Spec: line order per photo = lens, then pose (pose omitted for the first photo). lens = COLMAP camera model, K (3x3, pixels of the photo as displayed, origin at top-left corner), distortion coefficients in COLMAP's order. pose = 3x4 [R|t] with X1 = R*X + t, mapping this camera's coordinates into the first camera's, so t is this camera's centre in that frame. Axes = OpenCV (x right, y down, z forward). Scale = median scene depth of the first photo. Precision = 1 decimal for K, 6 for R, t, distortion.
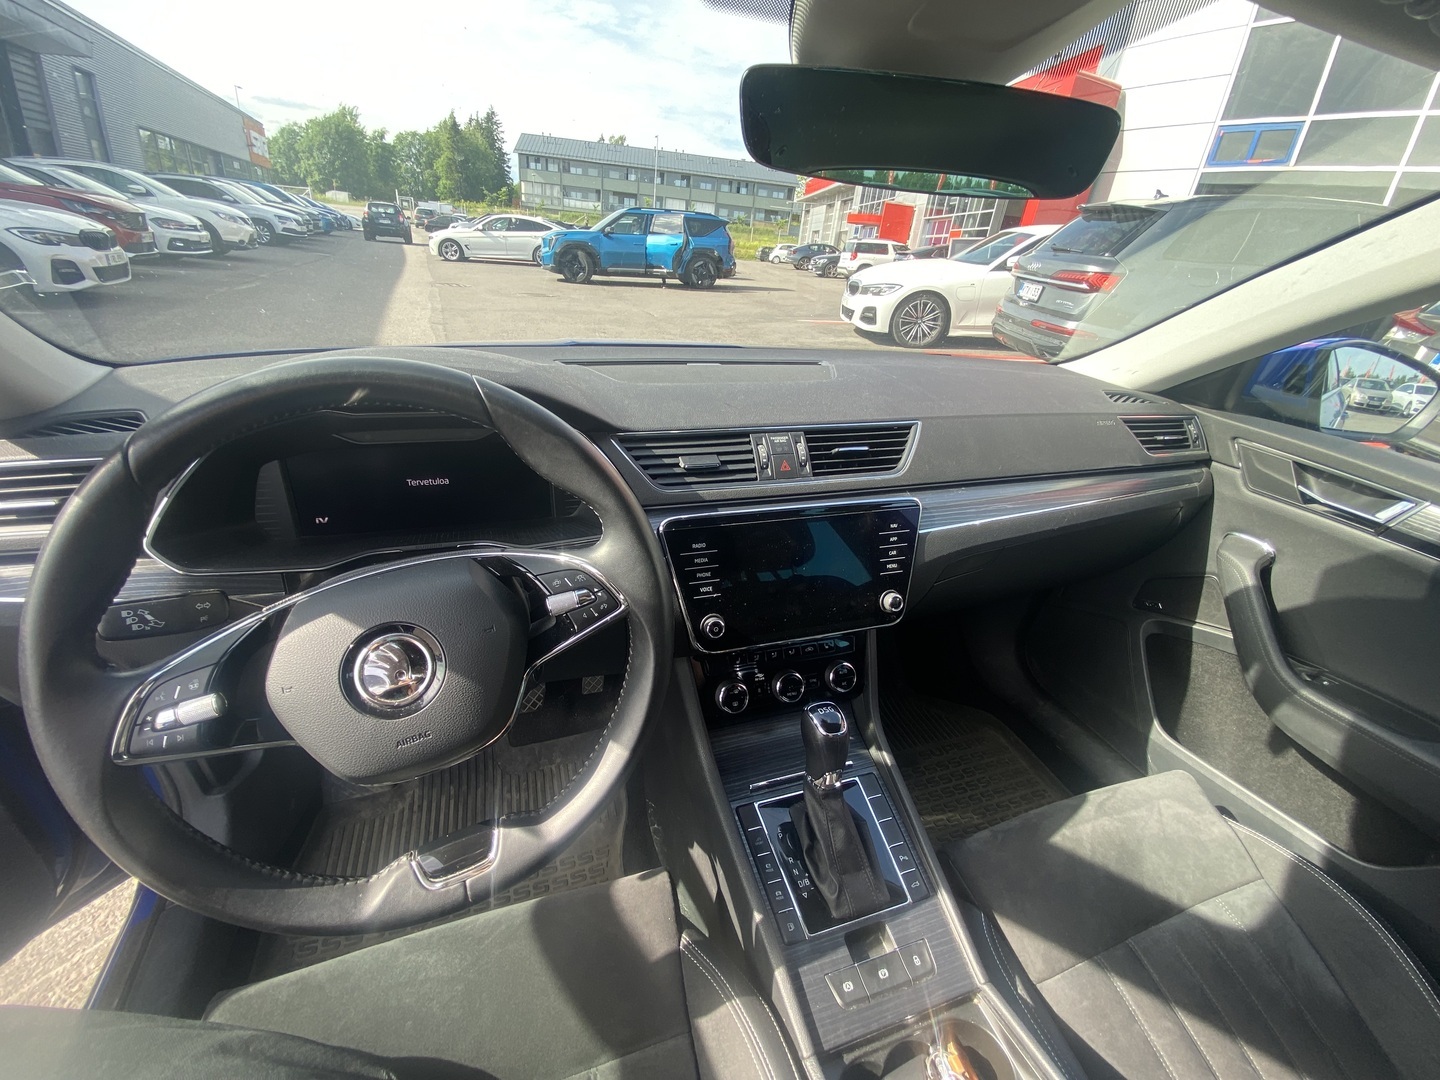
lens RADIAL K [[578.1, 0, 720.0], [0, 578.1, 540.0], [0, 0, 1]] dist [0.000329, -0.011957]
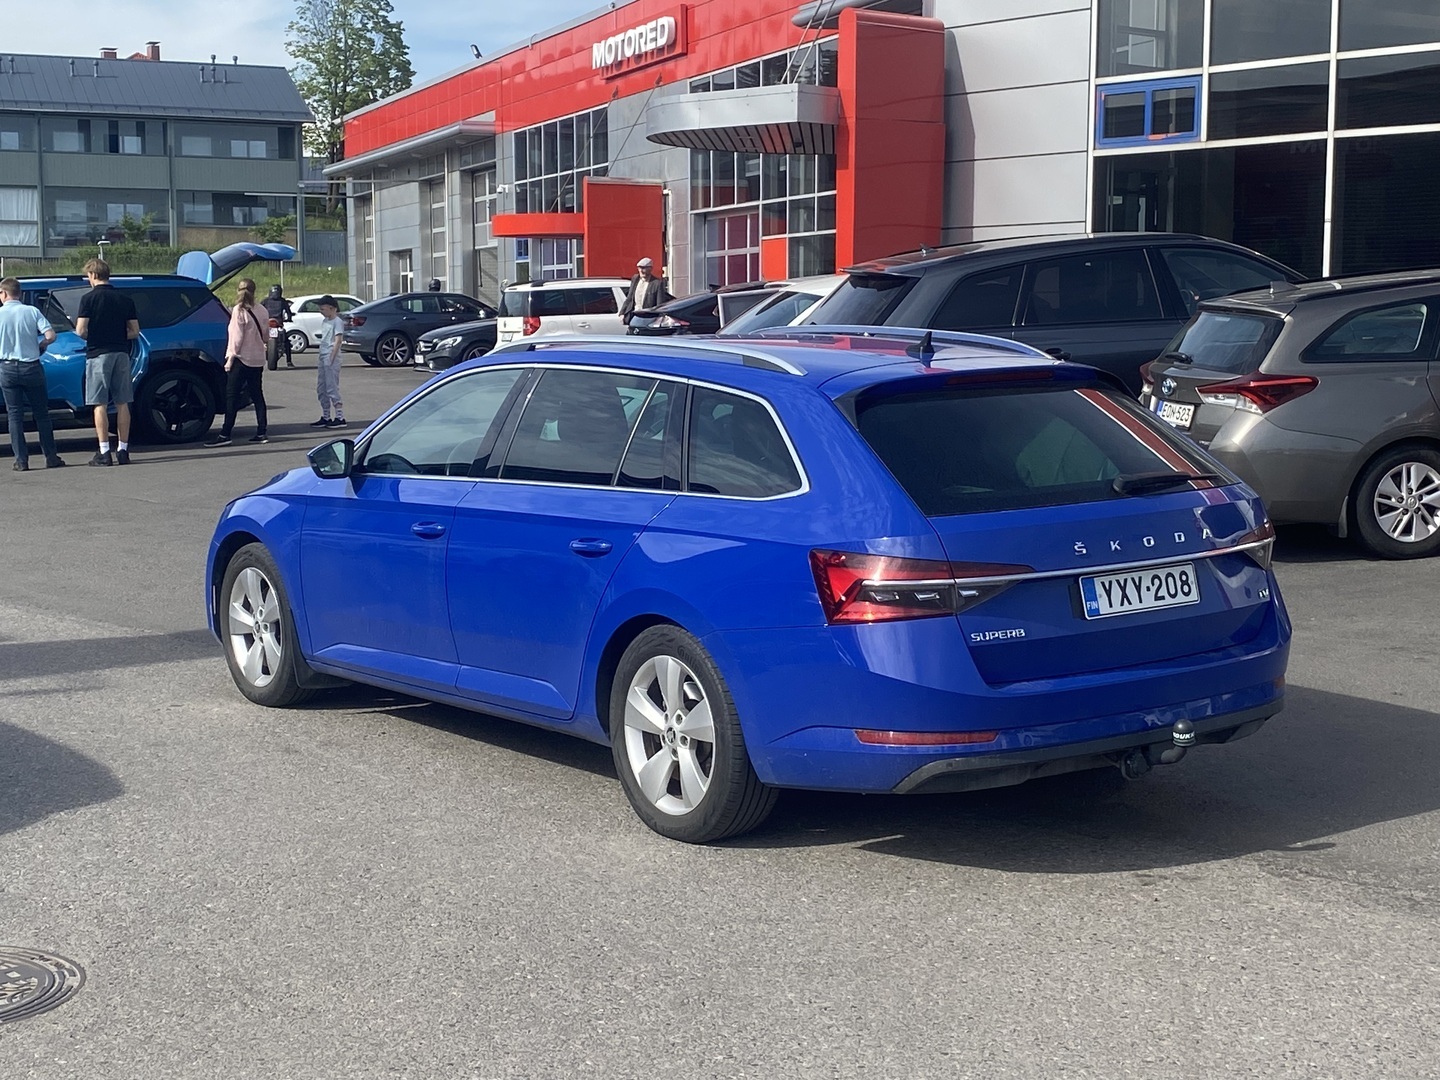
lens RADIAL K [[2293.9, 0, 730.4], [0, 2293.9, 539.9], [0, 0, 1]] dist [0.284684, -1.041881]
pose [[0.952234, -0.124433, 0.278867, -0.086363], [0.213449, 0.924290, -0.316428, 0.151616], [-0.218380, 0.360838, 0.906701, -0.361174]]
